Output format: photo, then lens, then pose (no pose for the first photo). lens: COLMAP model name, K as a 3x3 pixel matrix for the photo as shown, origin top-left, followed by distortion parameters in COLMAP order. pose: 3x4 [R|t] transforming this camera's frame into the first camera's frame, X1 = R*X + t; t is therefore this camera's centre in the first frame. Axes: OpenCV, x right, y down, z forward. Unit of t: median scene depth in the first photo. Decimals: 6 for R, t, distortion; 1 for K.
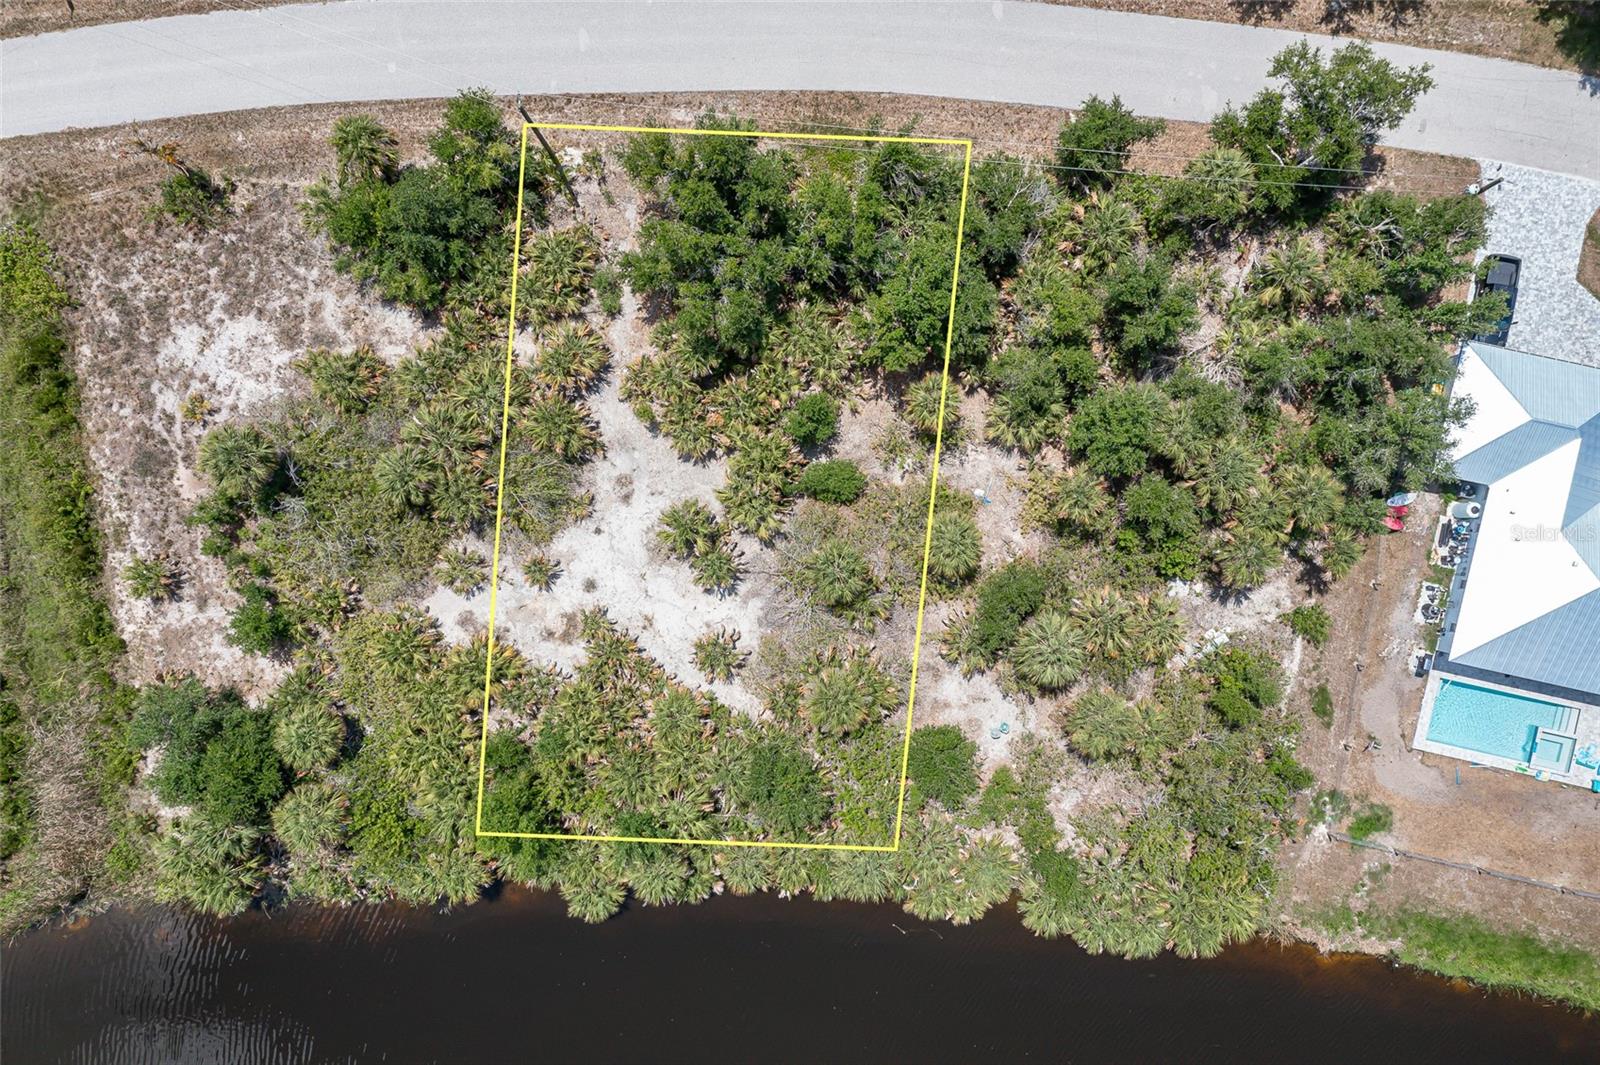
lens RADIAL K [[1280.1, 0, 800.0], [0, 1280.1, 532.5], [0, 0, 1]] dist [-0.000540, 0.063469]
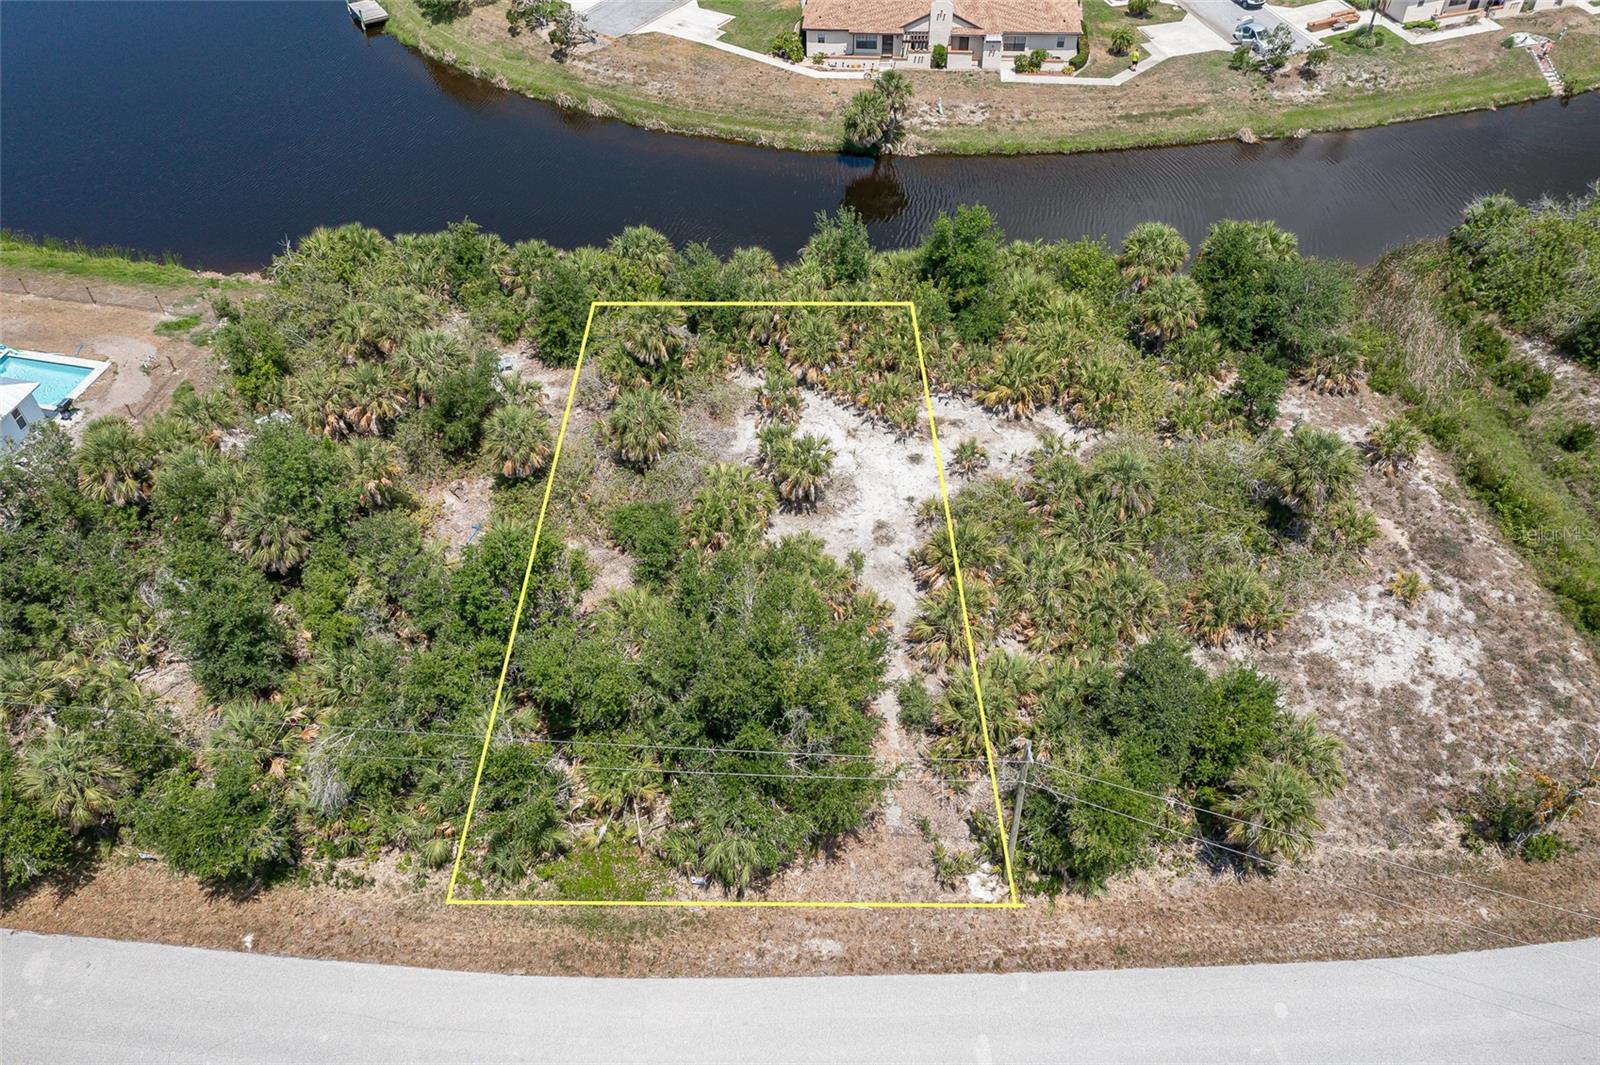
lens RADIAL K [[1280.1, 0, 800.0], [0, 1280.1, 532.5], [0, 0, 1]] dist [-0.000540, 0.063469]
pose [[-0.999275, 0.026515, 0.027310, -0.103179], [0.000496, -0.708347, 0.705864, -0.648016], [0.038060, 0.705366, 0.707821, 0.373266]]
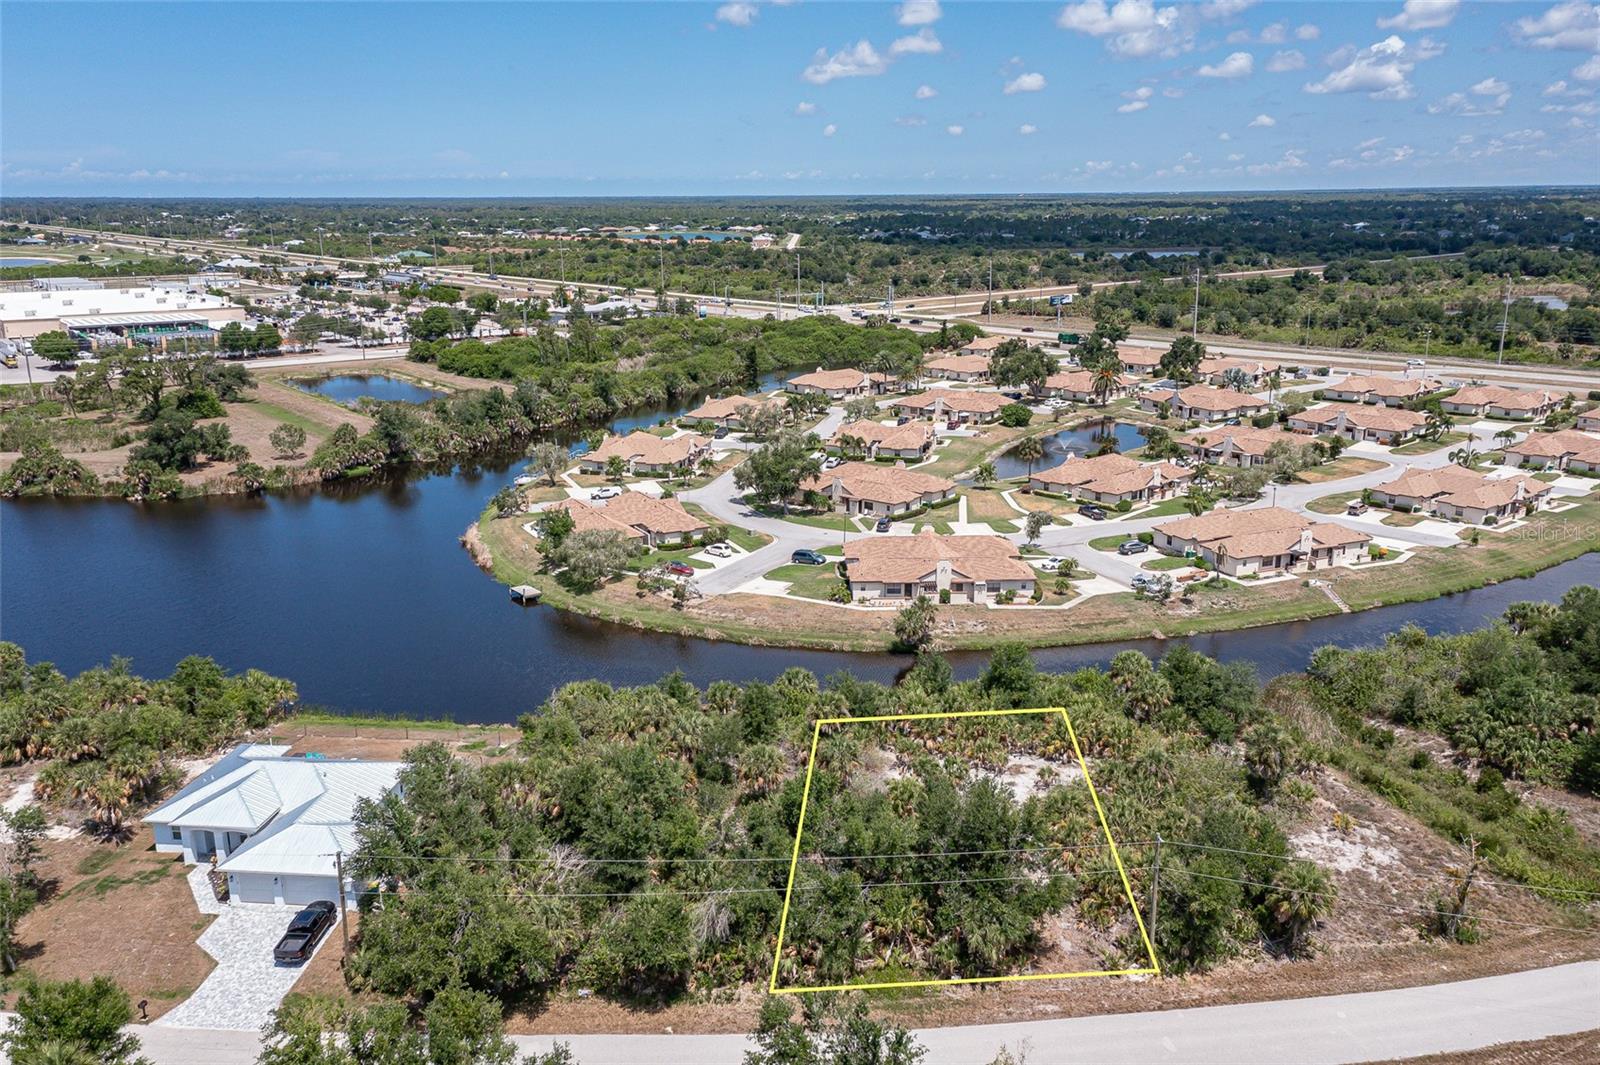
lens RADIAL K [[1280.1, 0, 800.0], [0, 1280.1, 532.5], [0, 0, 1]] dist [-0.000540, 0.063469]
pose [[-0.993667, 0.053305, -0.098919, 0.188594], [-0.109463, -0.260371, 0.959284, -1.198032], [0.025379, 0.964036, 0.264556, 0.353925]]
